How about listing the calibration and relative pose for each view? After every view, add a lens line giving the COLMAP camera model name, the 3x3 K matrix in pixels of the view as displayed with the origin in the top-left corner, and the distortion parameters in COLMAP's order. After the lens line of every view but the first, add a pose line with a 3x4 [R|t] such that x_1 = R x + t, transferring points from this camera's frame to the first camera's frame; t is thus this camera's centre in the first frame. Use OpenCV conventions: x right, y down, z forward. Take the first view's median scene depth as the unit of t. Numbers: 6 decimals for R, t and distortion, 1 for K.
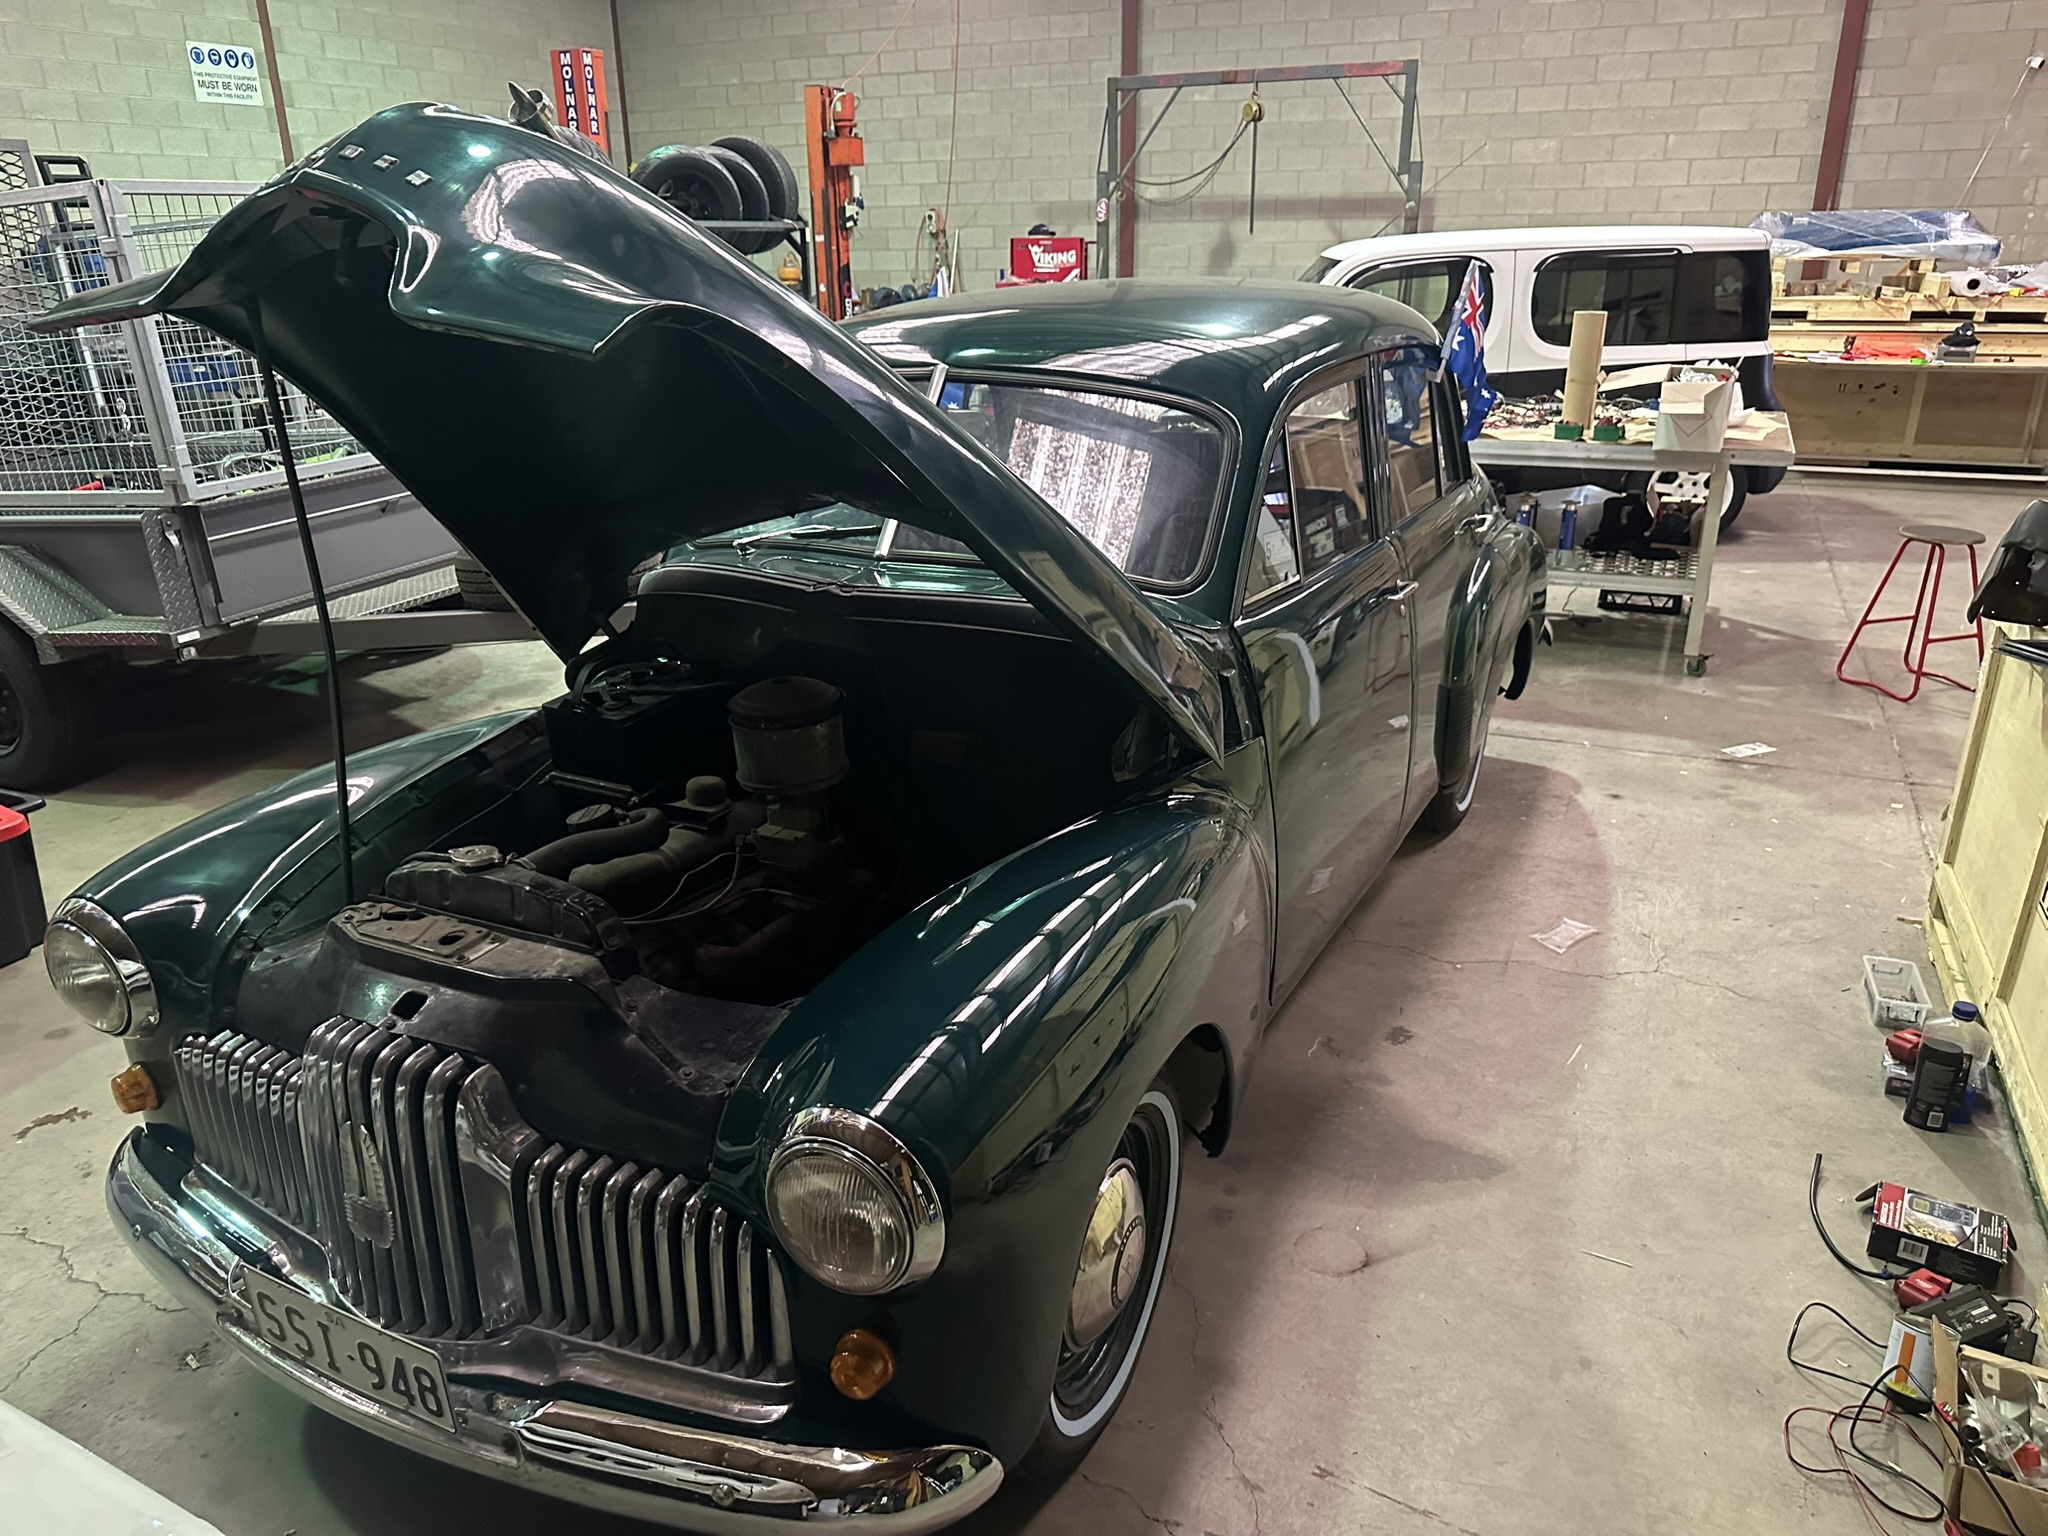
lens RADIAL K [[1455.1, 0, 1027.5], [0, 1455.1, 813.9], [0, 0, 1]] dist [0.048051, -0.080054]
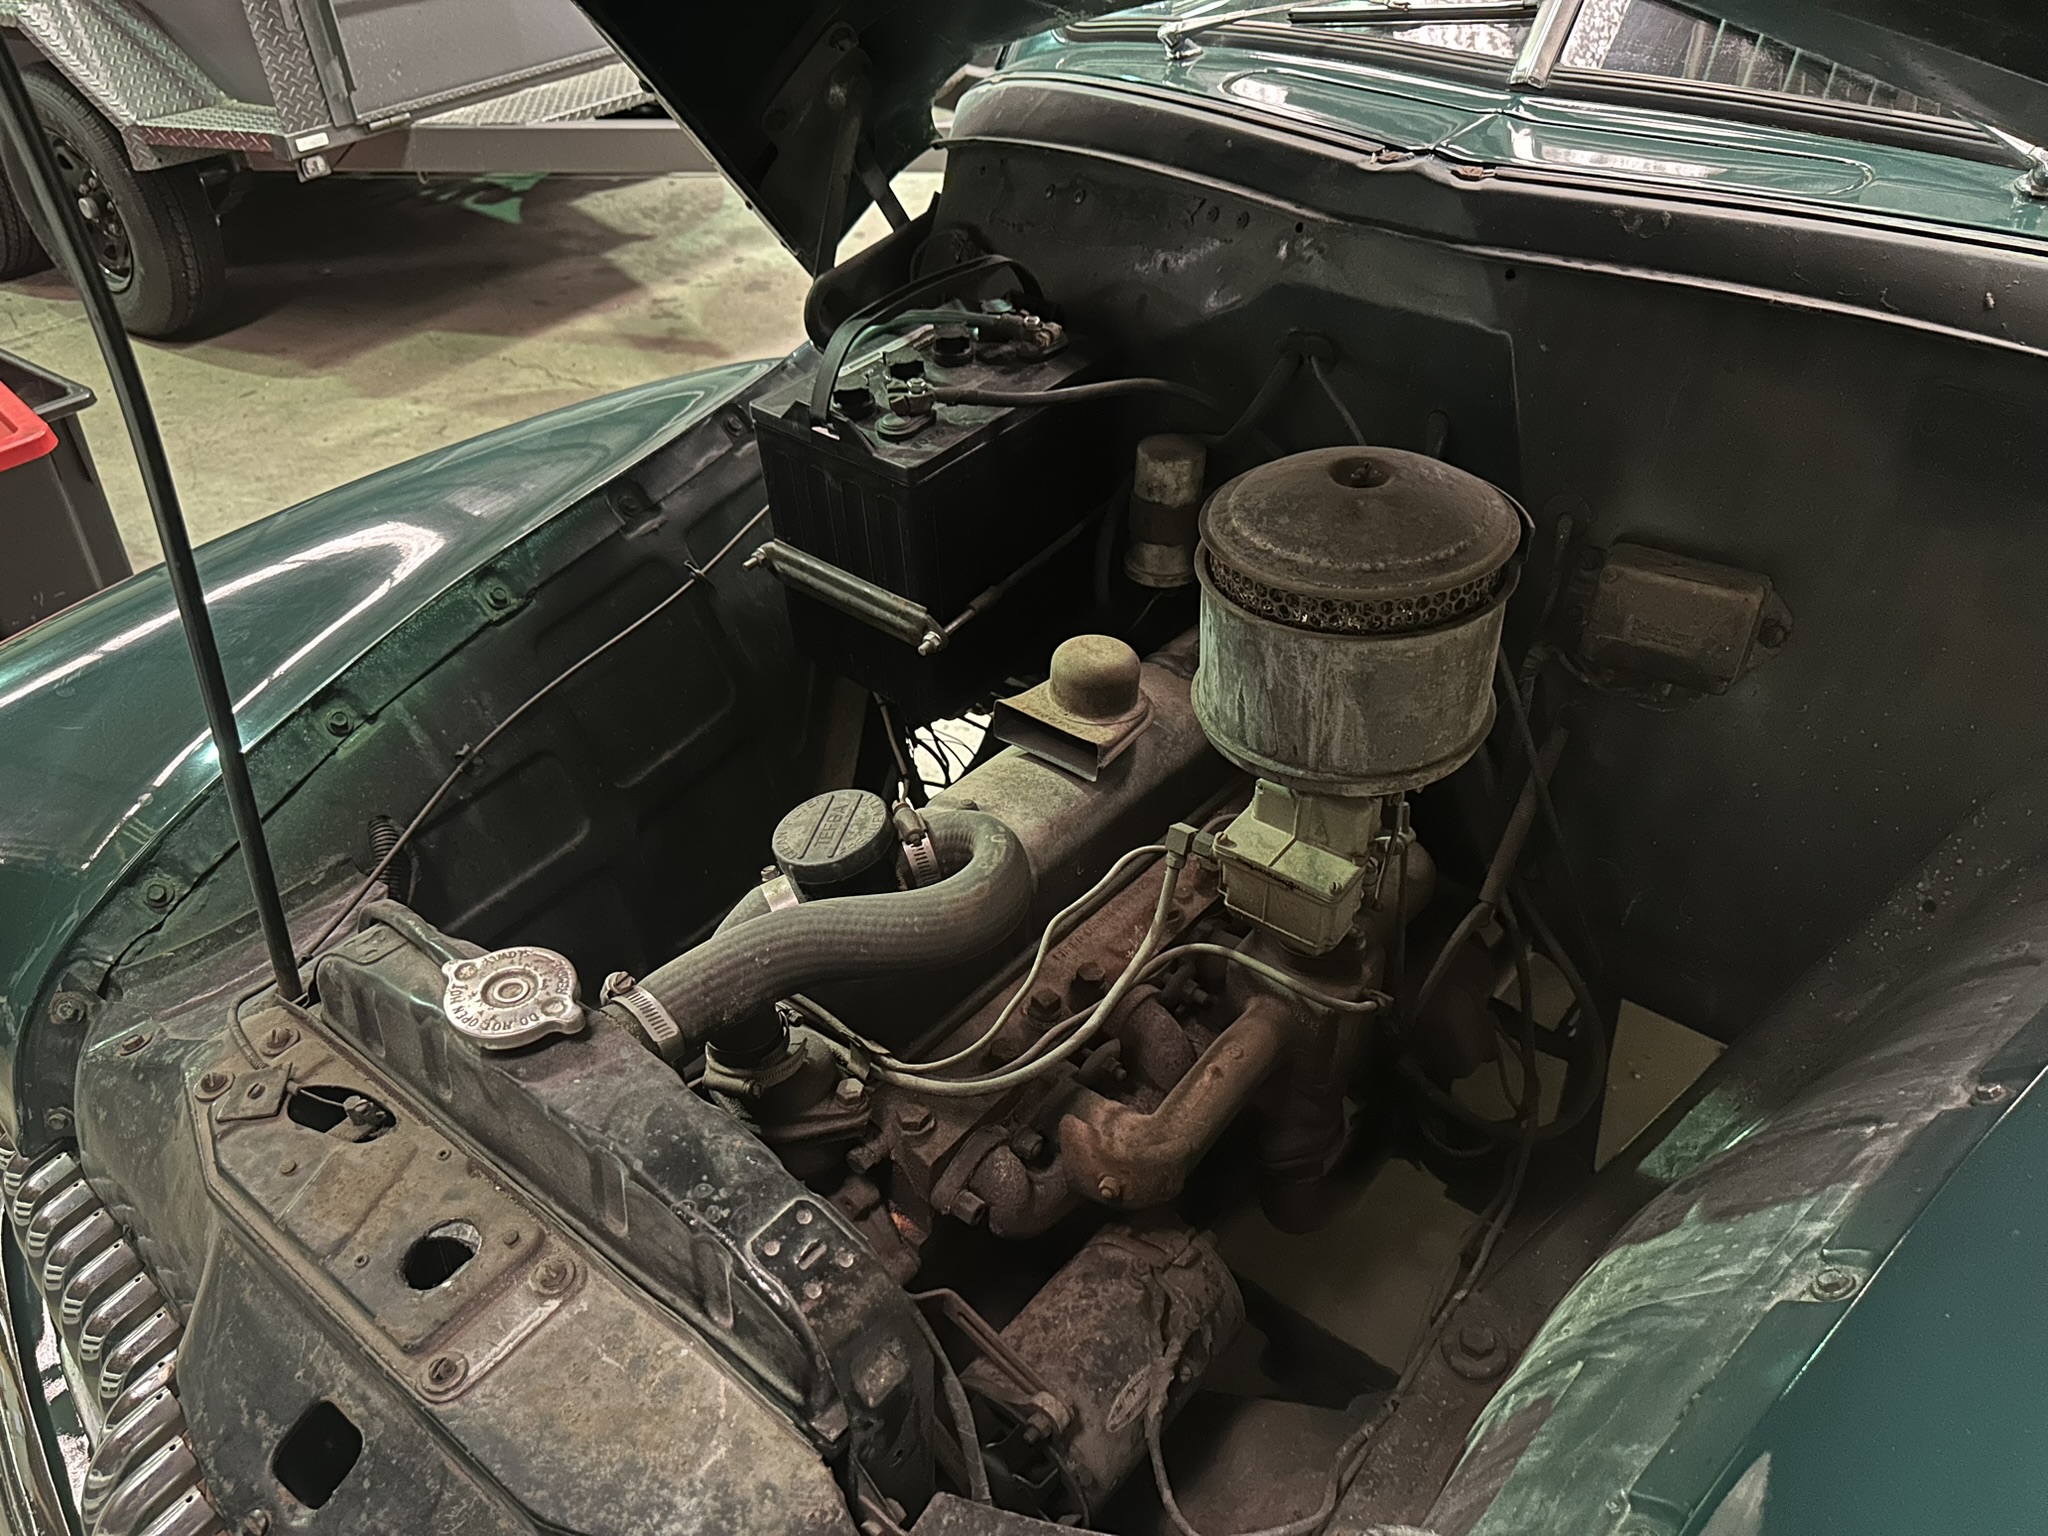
lens RADIAL K [[1438.0, 0, 1024.0], [0, 1438.0, 768.0], [0, 0, 1]] dist [0.065800, -0.069051]
pose [[0.981559, 0.118277, -0.150177, -0.171053], [-0.071443, 0.955652, 0.285701, -0.106104], [0.177308, -0.269703, 0.946479, 0.572435]]
